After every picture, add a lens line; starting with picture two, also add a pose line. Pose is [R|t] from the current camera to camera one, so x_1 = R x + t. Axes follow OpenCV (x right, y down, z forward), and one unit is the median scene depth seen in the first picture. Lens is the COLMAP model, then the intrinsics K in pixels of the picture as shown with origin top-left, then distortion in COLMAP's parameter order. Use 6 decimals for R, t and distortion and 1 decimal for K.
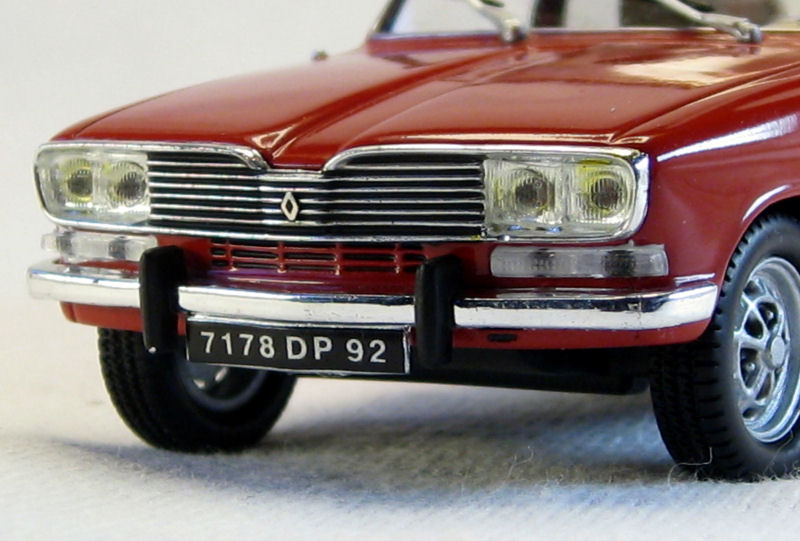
lens RADIAL K [[3620.3, 0, 400.0], [0, 3620.3, 270.5], [0, 0, 1]] dist [-0.105829, -2.642968]
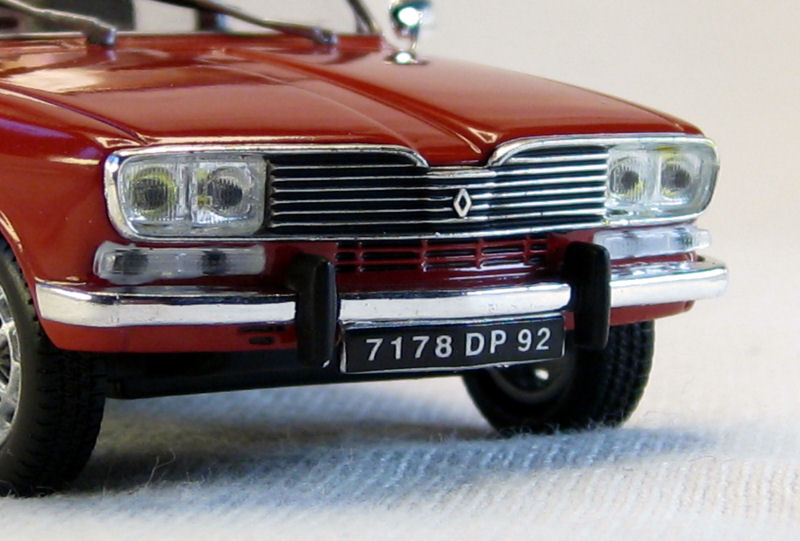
lens RADIAL K [[3620.3, 0, 400.0], [0, 3620.3, 270.5], [0, 0, 1]] dist [-0.105829, -2.642968]
pose [[0.436813, -0.061210, 0.897467, -0.934632], [0.065539, 0.997196, 0.036113, -0.036365], [-0.897162, 0.043044, 0.439600, 0.578170]]
